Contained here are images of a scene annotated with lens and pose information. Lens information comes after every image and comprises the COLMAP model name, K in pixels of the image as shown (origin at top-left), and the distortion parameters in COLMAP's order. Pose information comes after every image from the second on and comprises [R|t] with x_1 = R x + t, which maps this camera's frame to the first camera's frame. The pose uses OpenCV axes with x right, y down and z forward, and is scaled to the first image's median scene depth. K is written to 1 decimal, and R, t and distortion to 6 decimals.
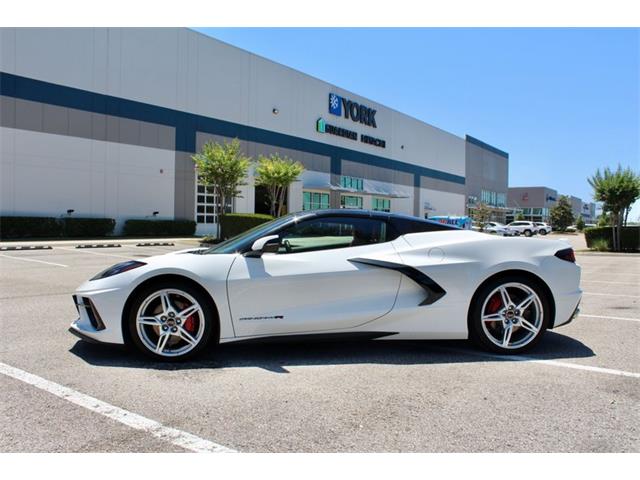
lens RADIAL K [[531.8, 0, 317.3], [0, 531.8, 239.7], [0, 0, 1]] dist [-0.160878, 0.138834]
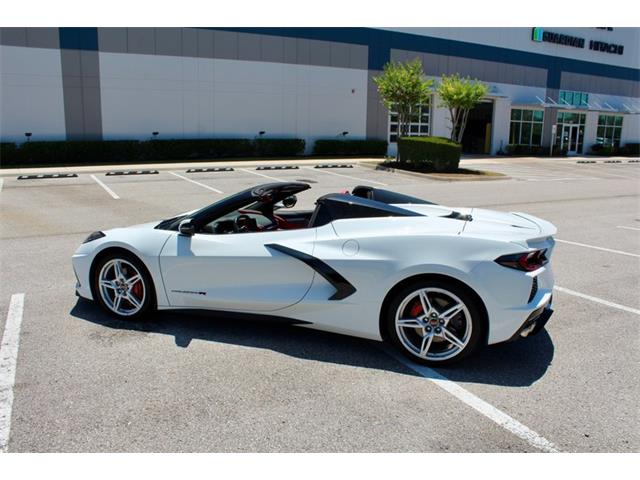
lens RADIAL K [[531.8, 0, 320.2], [0, 531.8, 241.3], [0, 0, 1]] dist [-0.160878, 0.138834]
pose [[0.908679, 0.086902, -0.408351, 0.548915], [-0.015680, 0.984510, 0.174624, -0.142481], [0.417201, -0.152274, 0.895966, 0.150069]]
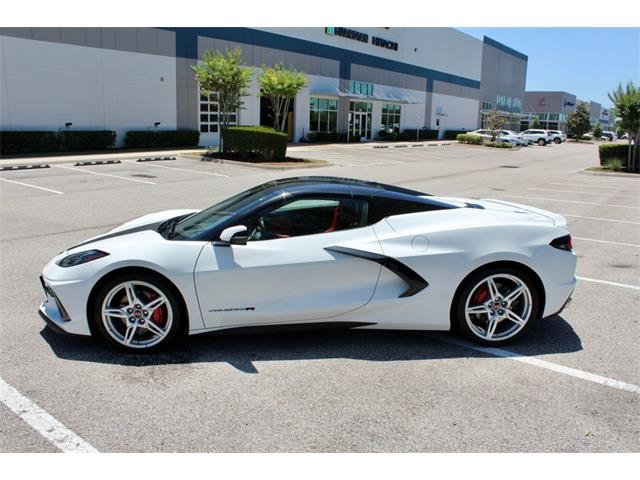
lens RADIAL K [[531.8, 0, 319.9], [0, 531.8, 240.0], [0, 0, 1]] dist [-0.160878, 0.138834]
pose [[0.999822, 0.013165, -0.013482, 0.061164], [-0.010404, 0.982204, 0.187530, -0.148608], [0.015711, -0.187357, 0.982166, 0.086482]]
